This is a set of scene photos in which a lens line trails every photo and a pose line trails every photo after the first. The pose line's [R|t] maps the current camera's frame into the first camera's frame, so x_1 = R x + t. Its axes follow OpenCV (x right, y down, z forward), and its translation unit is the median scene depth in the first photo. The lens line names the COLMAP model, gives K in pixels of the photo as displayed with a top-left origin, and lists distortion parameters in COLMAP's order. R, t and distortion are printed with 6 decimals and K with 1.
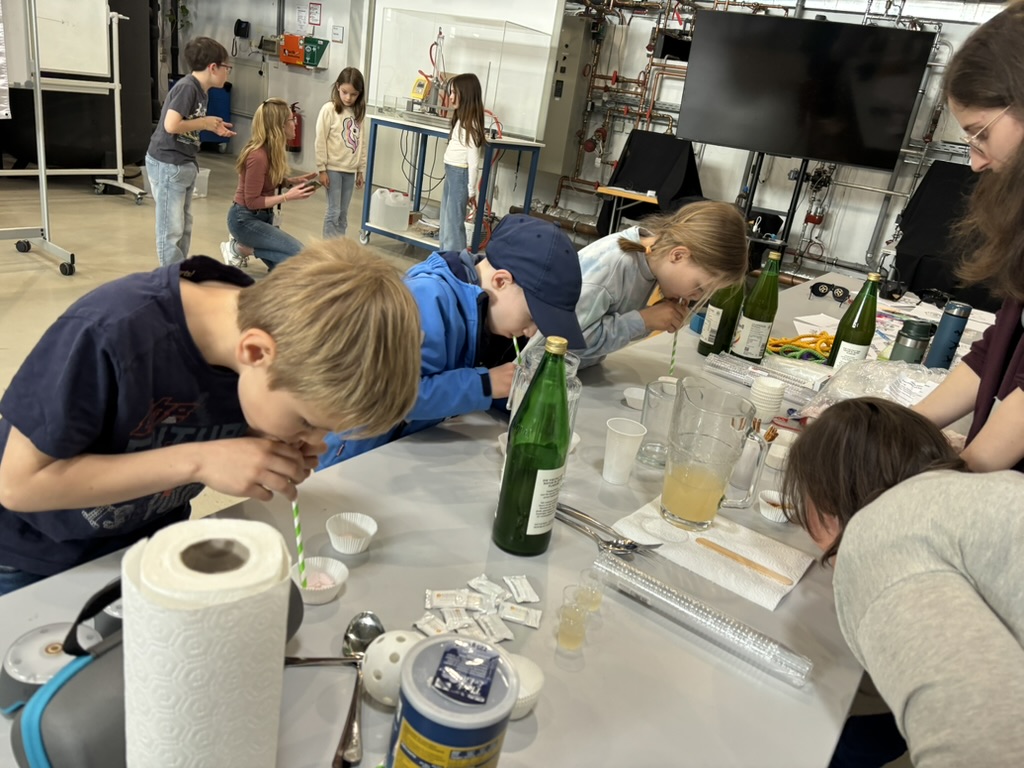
lens RADIAL K [[773.6, 0, 513.1], [0, 773.6, 383.1], [0, 0, 1]] dist [0.052898, -0.035985]
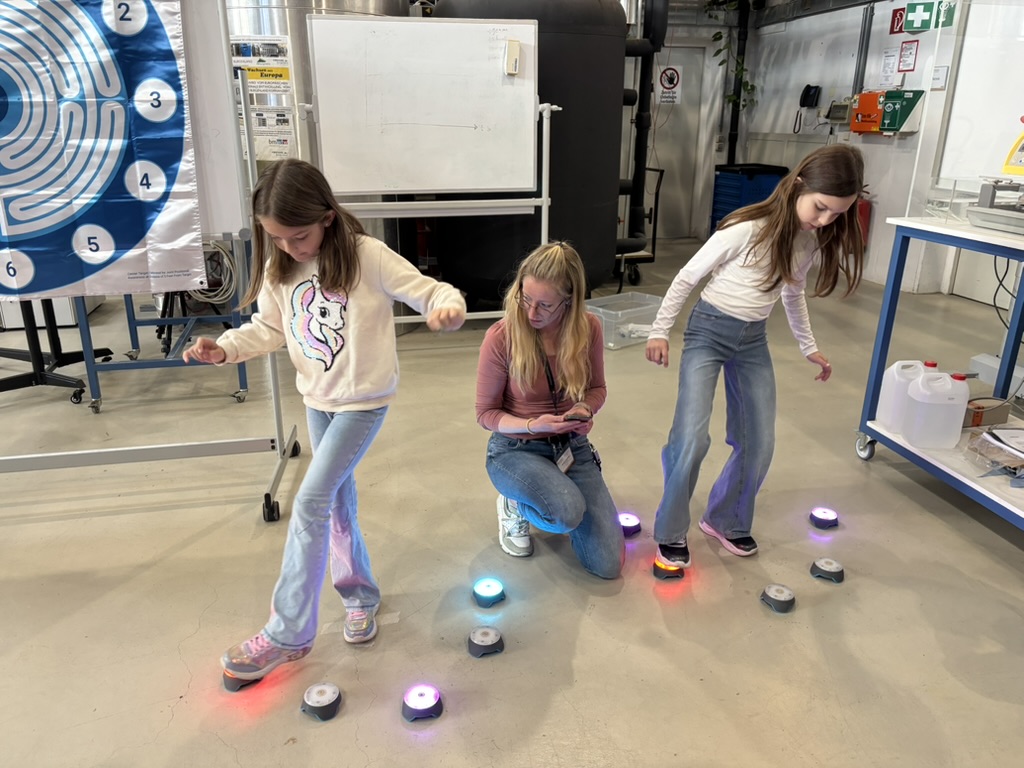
lens RADIAL K [[773.6, 0, 509.3], [0, 773.6, 390.7], [0, 0, 1]] dist [0.052898, -0.035985]
pose [[0.717985, 0.097525, -0.689192, -0.004064], [-0.151895, 0.988225, -0.018401, -0.120339], [0.679283, 0.117897, 0.724345, 0.307863]]
